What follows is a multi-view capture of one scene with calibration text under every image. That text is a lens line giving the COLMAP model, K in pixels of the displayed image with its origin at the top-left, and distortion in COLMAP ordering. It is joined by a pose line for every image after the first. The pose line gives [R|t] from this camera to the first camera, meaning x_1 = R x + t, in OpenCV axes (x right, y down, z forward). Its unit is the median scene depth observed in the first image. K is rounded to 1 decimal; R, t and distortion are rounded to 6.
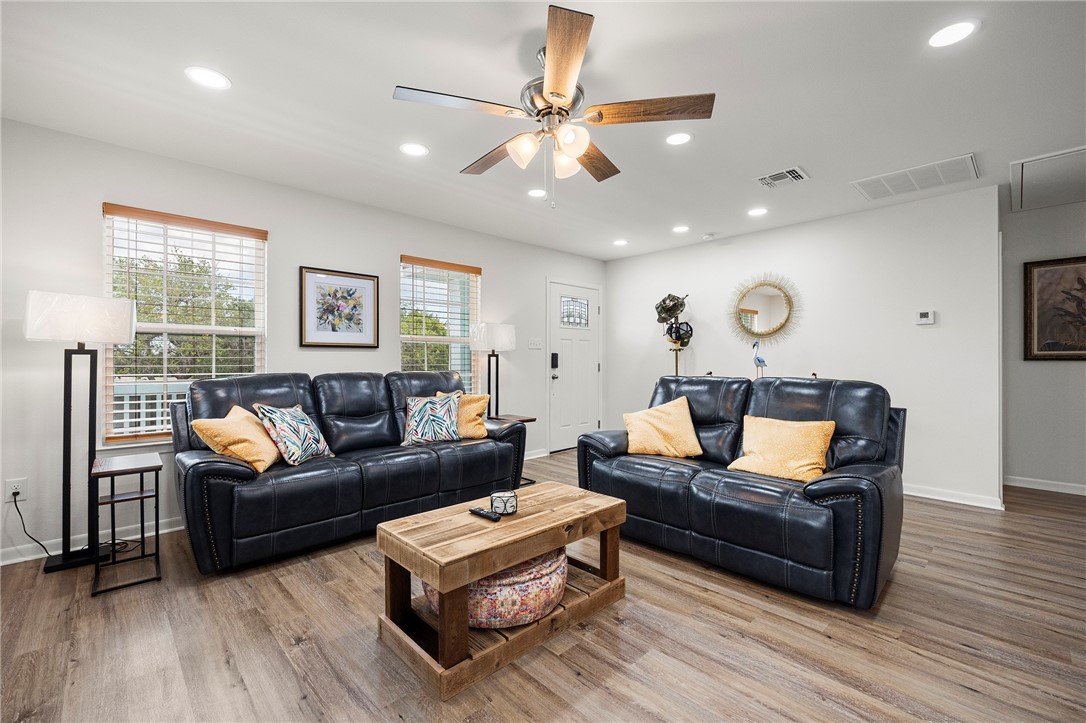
lens RADIAL K [[464.2, 0, 545.9], [0, 464.2, 358.8], [0, 0, 1]] dist [-0.003859, -0.000638]
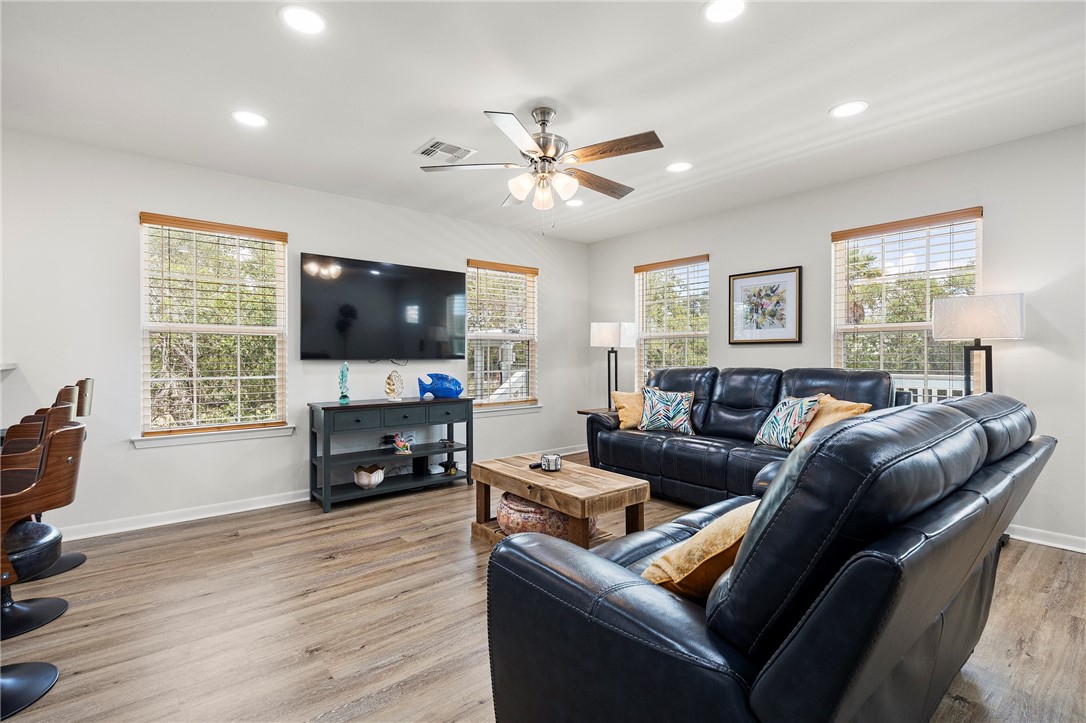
lens RADIAL K [[512.3, 0, 537.7], [0, 512.3, 361.1], [0, 0, 1]] dist [-0.003181, 0.001118]
pose [[-0.090027, 0.007799, -0.995909, 0.747890], [0.004751, 0.999961, 0.007402, 0.003527], [0.995928, -0.004065, -0.090060, 0.595425]]
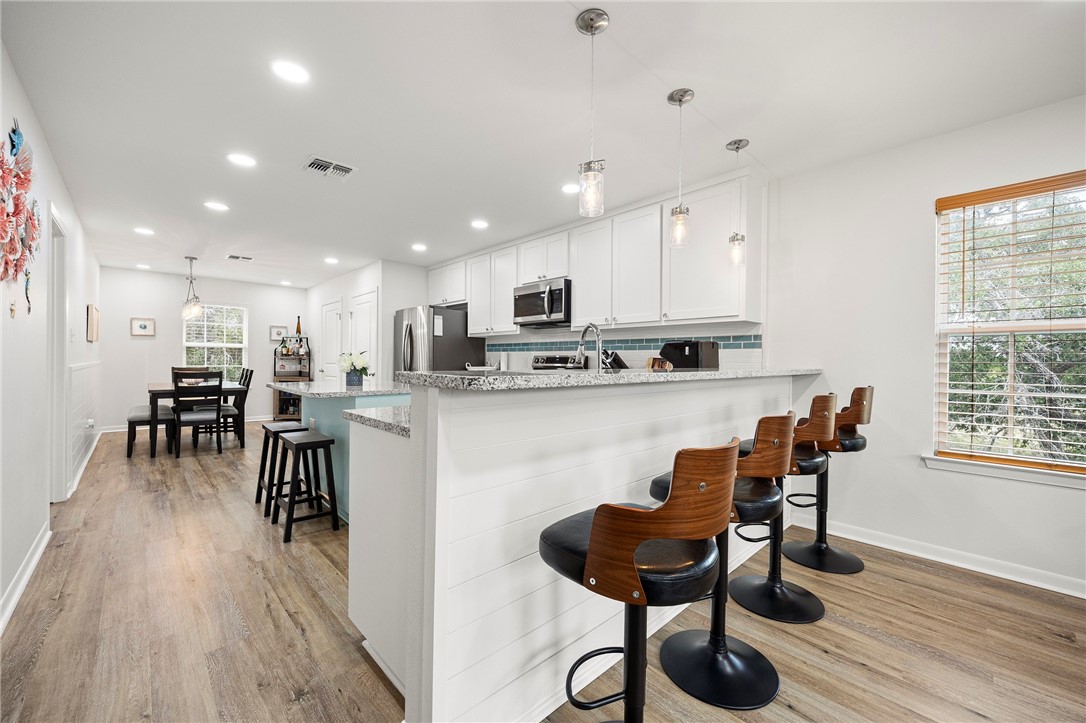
lens RADIAL K [[431.0, 0, 543.7], [0, 431.0, 362.8], [0, 0, 1]] dist [-0.000700, -0.000288]
pose [[-0.999942, -0.007806, 0.007441, 0.544548], [-0.007829, 0.999965, -0.003080, 0.003318], [-0.007416, -0.003138, -0.999968, 0.503596]]
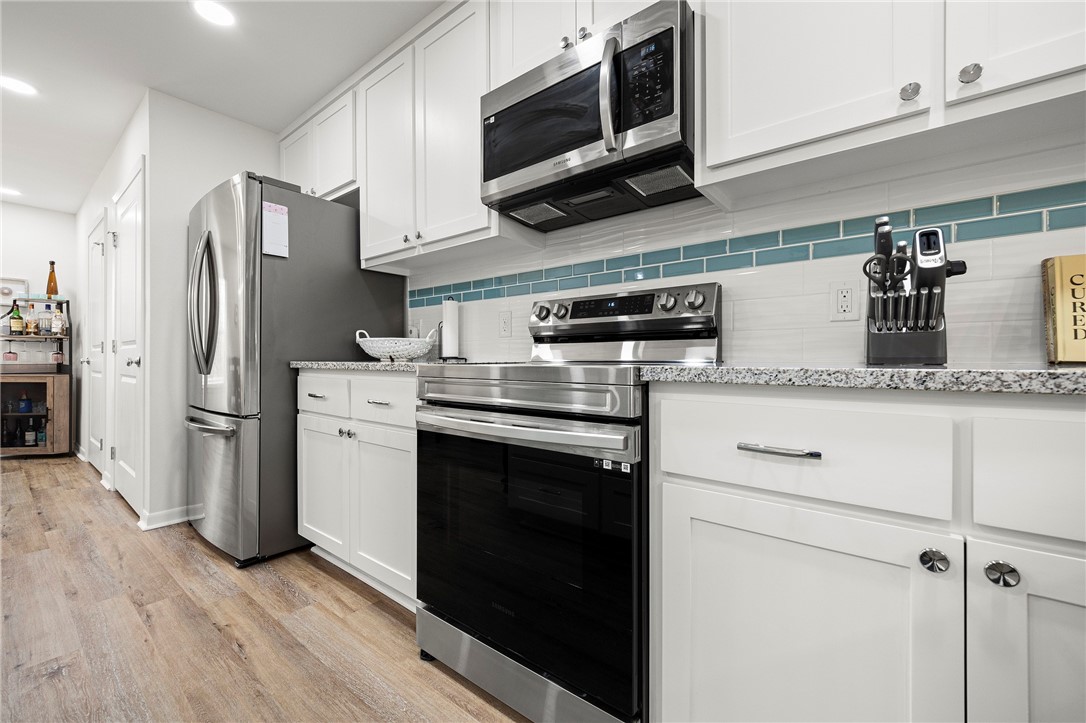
lens RADIAL K [[431.0, 0, 541.6], [0, 431.0, 357.6], [0, 0, 1]] dist [-0.000700, -0.000288]
pose [[-0.991202, 0.004019, -0.132295, 0.640758], [0.005139, 0.999954, -0.008121, 0.046061], [0.132256, -0.008729, -0.991177, -0.311393]]
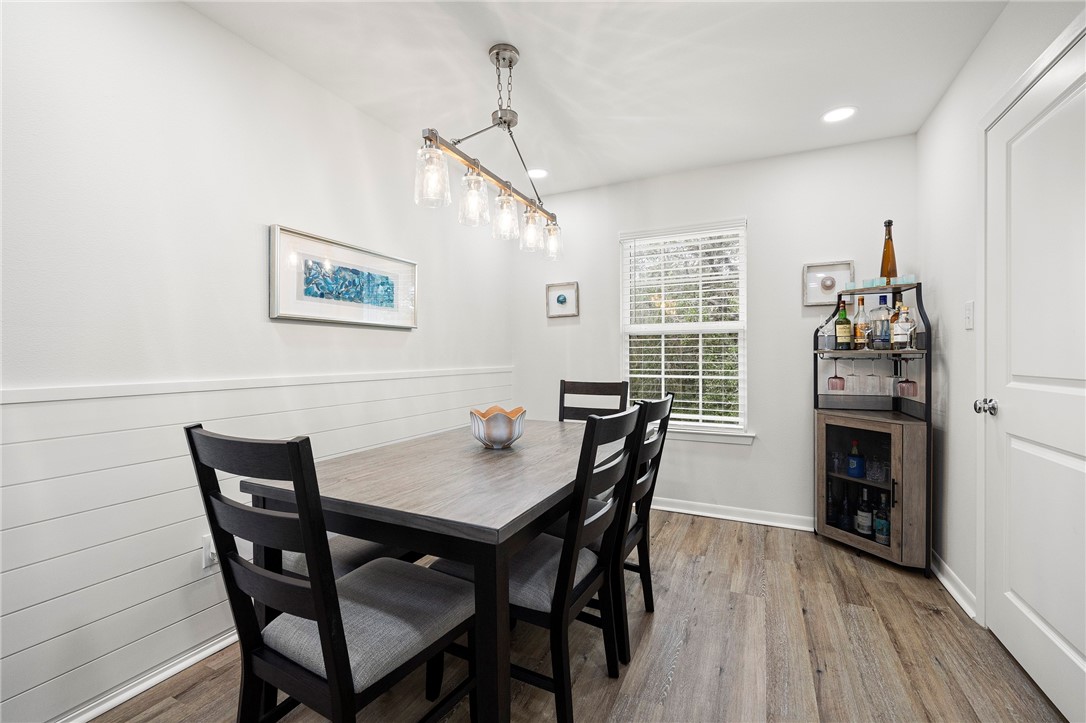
lens RADIAL K [[464.2, 0, 541.0], [0, 464.2, 359.4], [0, 0, 1]] dist [-0.003859, -0.000638]
pose [[-0.345731, 0.003424, 0.938327, 1.283420], [-0.003724, 0.999980, -0.005022, -0.004799], [-0.938326, -0.005231, -0.345711, -0.856339]]
